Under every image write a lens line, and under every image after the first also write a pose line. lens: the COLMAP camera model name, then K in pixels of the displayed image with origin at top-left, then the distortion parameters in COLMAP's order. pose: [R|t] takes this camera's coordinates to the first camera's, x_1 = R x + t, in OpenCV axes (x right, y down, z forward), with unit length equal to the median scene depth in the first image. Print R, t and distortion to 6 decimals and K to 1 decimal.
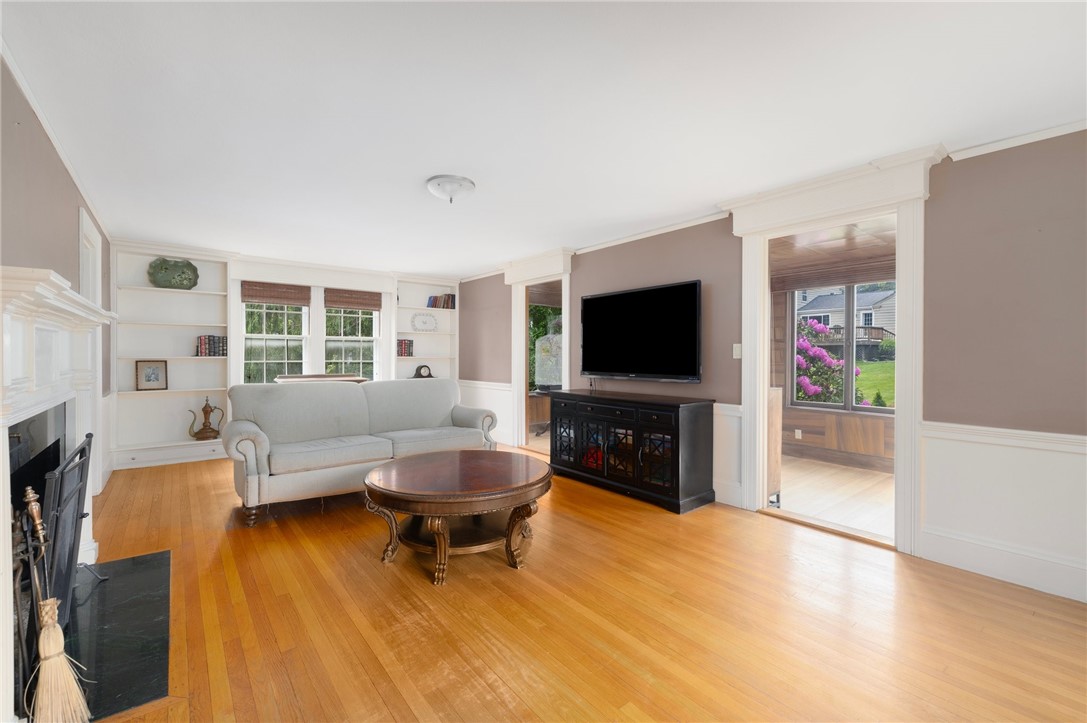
lens RADIAL K [[459.5, 0, 537.8], [0, 459.5, 358.7], [0, 0, 1]] dist [-0.003637, -0.000328]
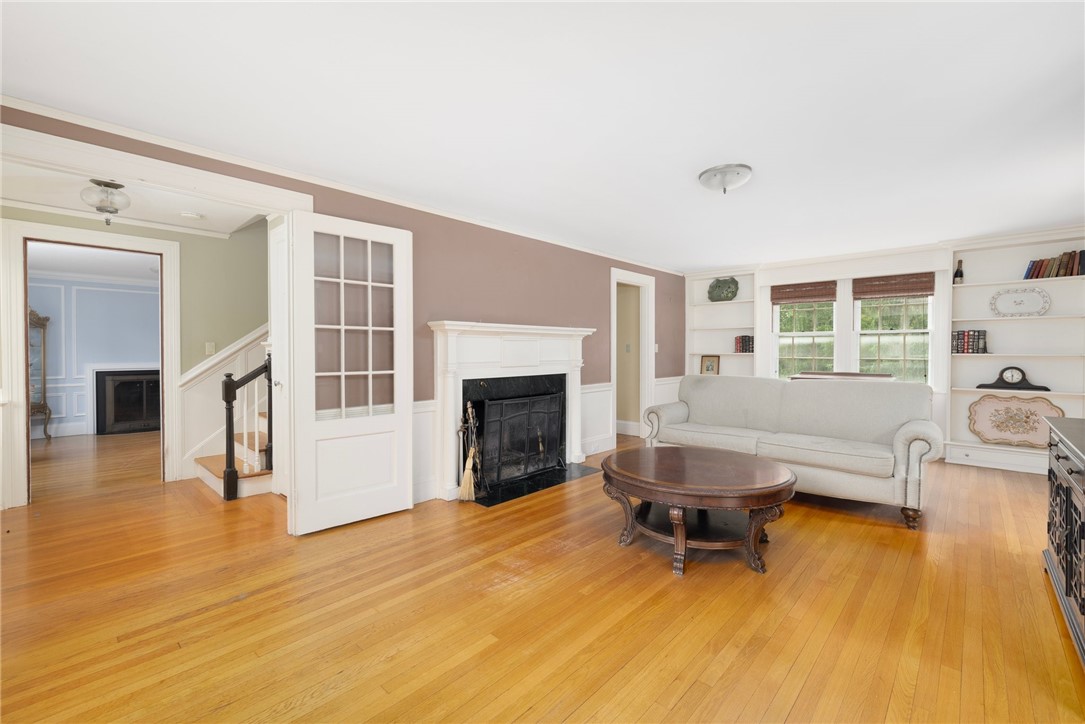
lens RADIAL K [[458.7, 0, 534.1], [0, 458.7, 359.3], [0, 0, 1]] dist [-0.003637, -0.000328]
pose [[0.138161, 0.014953, -0.990297, 0.397890], [-0.007121, 0.999875, 0.014105, -0.001000], [0.990384, 0.005103, 0.138251, 0.263573]]
